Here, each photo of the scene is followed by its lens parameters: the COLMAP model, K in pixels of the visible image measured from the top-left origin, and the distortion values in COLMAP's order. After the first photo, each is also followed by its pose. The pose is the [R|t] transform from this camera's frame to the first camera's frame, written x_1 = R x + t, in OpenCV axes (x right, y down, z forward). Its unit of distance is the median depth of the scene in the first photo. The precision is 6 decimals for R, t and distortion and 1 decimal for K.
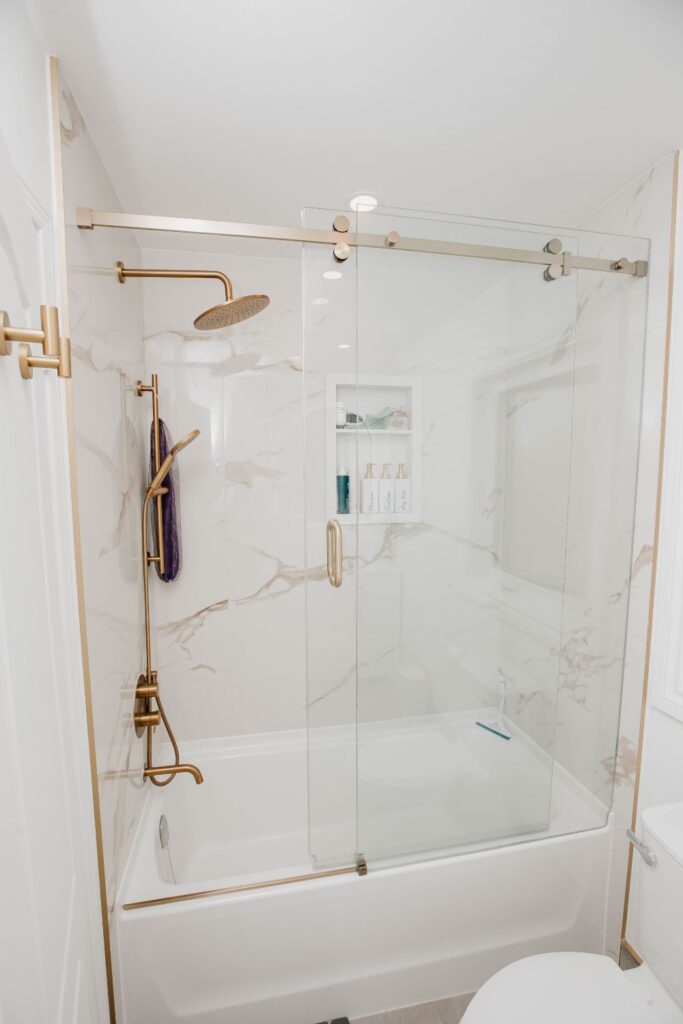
lens RADIAL K [[469.9, 0, 322.0], [0, 469.9, 519.6], [0, 0, 1]] dist [-0.035604, 0.011359]
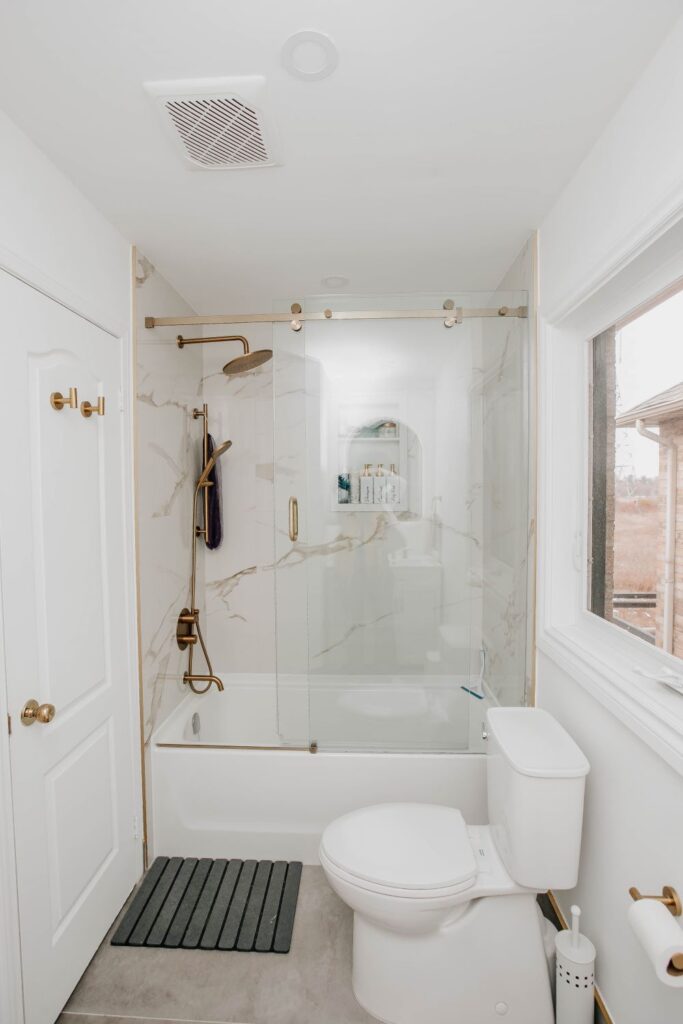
lens RADIAL K [[545.4, 0, 341.5], [0, 545.4, 512.0], [0, 0, 1]] dist [-0.047477, 0.014340]
pose [[0.966540, 0.008090, -0.256387, 0.479951], [-0.025151, 0.997675, -0.063338, 0.120746], [0.255278, 0.067667, 0.964497, -0.497093]]
